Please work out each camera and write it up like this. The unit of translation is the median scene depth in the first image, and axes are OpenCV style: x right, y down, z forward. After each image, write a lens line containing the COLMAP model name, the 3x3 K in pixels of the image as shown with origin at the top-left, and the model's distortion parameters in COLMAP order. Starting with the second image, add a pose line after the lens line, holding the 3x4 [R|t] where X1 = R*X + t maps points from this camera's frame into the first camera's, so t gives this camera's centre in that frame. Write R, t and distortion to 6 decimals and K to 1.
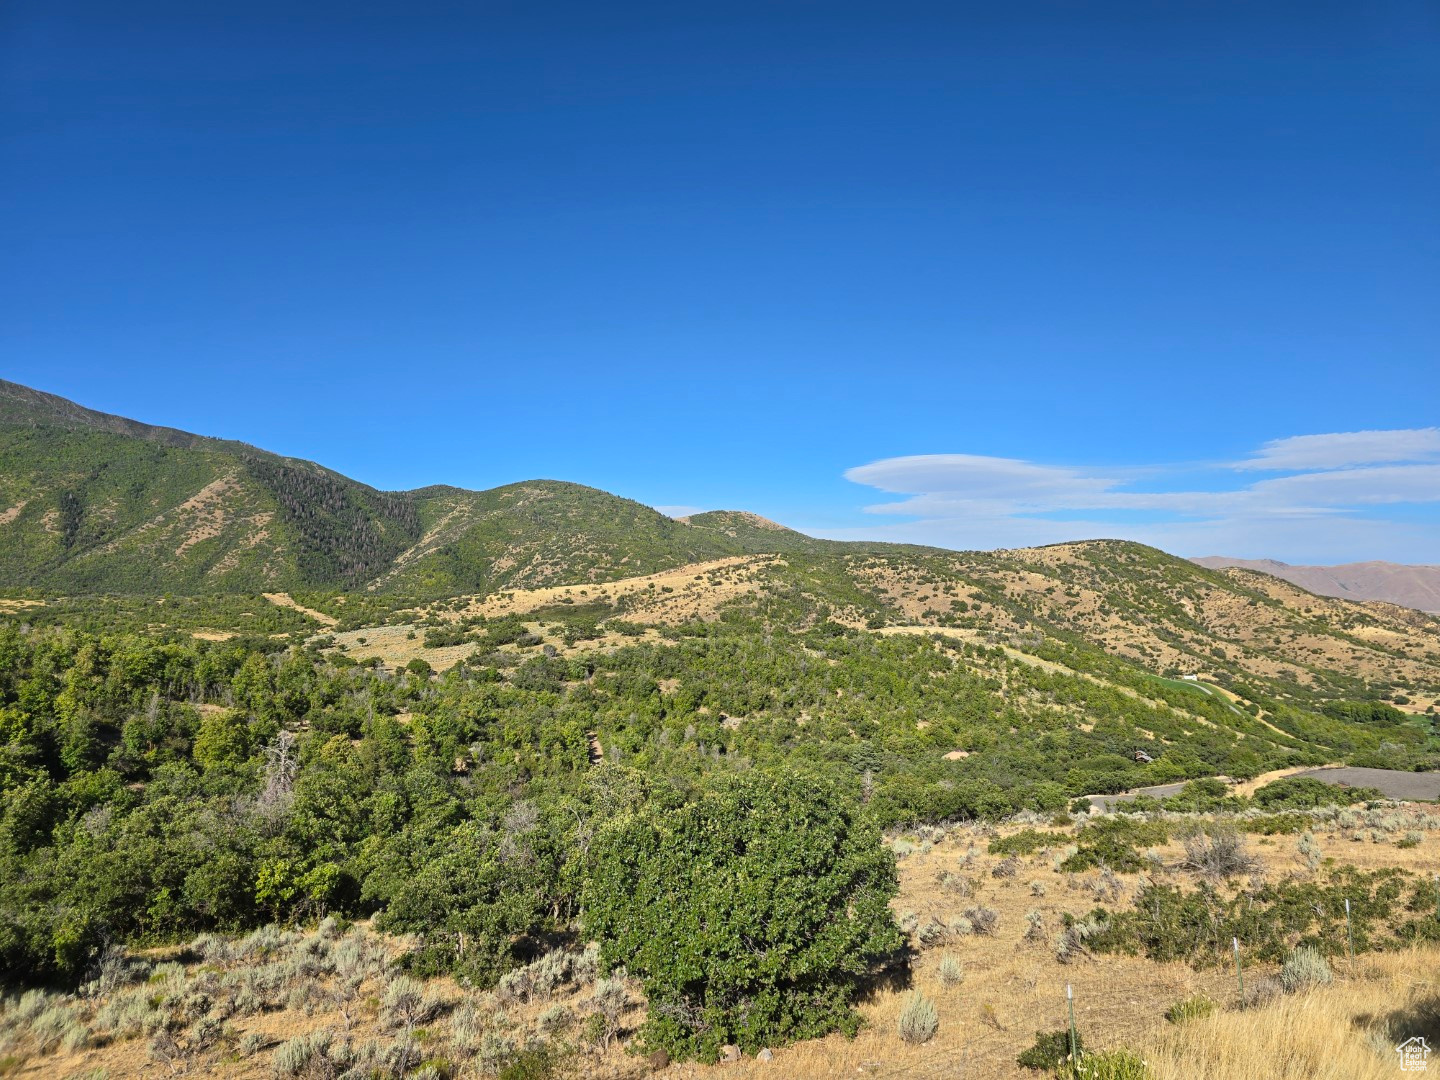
lens RADIAL K [[963.2, 0, 730.0], [0, 963.2, 515.7], [0, 0, 1]] dist [0.063535, -0.060066]
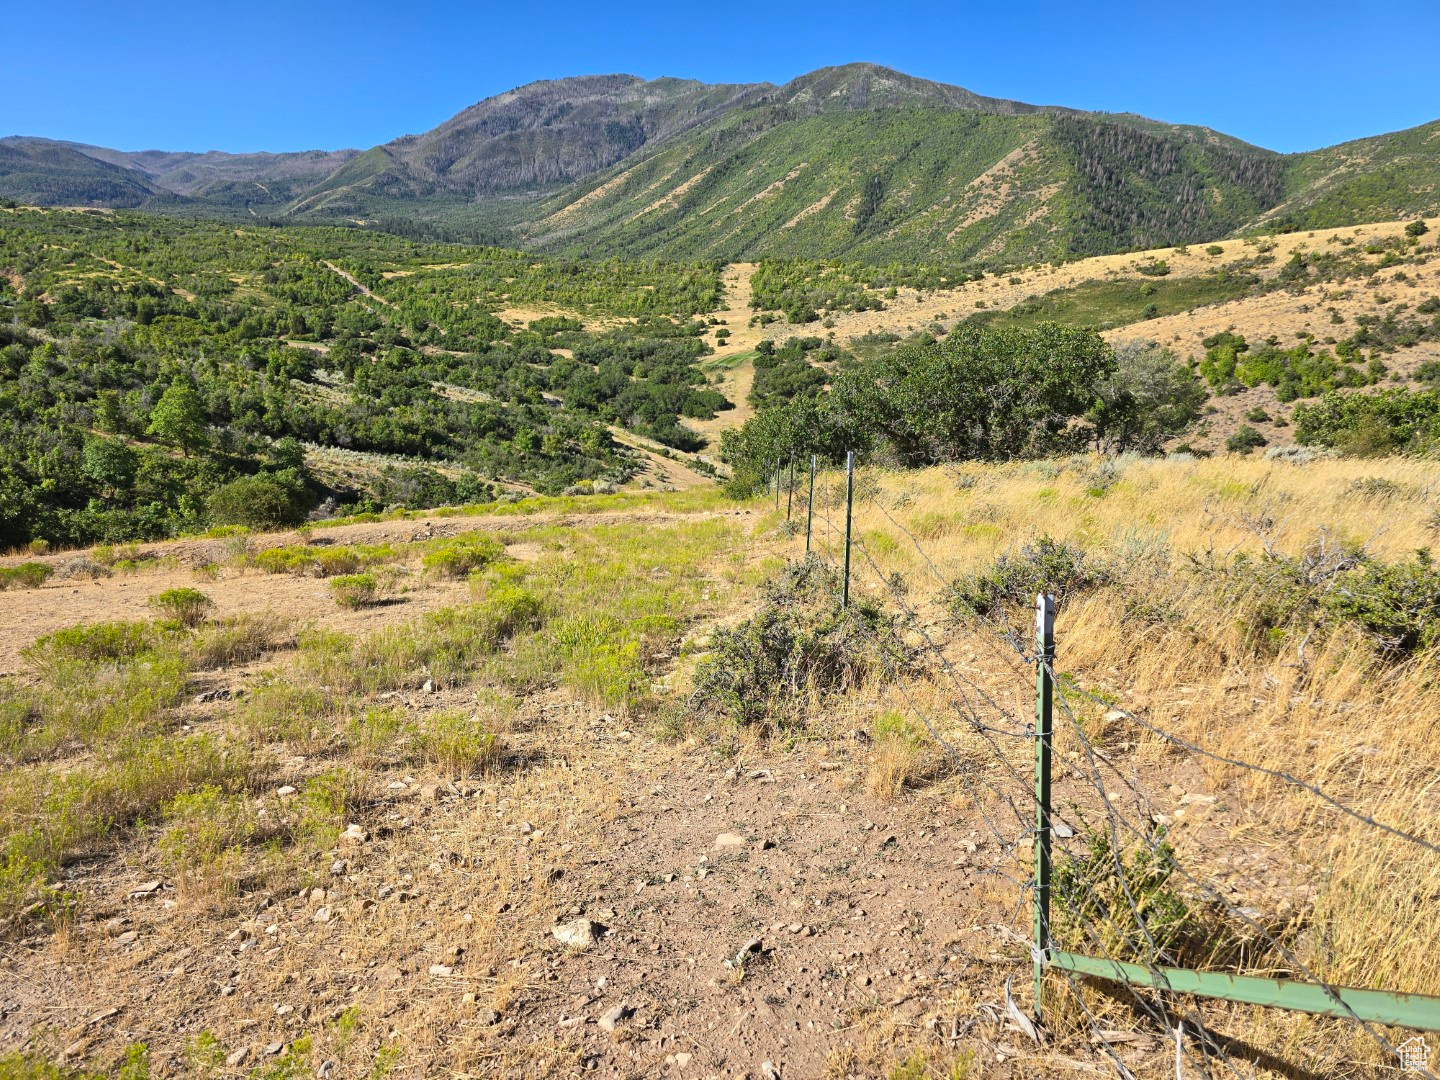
lens RADIAL K [[963.2, 0, 717.7], [0, 963.2, 532.4], [0, 0, 1]] dist [0.063535, -0.060066]
pose [[0.611091, 0.202565, -0.765203, 0.029418], [0.042845, 0.956820, 0.287505, 0.030087], [0.790400, -0.208477, 0.576025, 0.258772]]
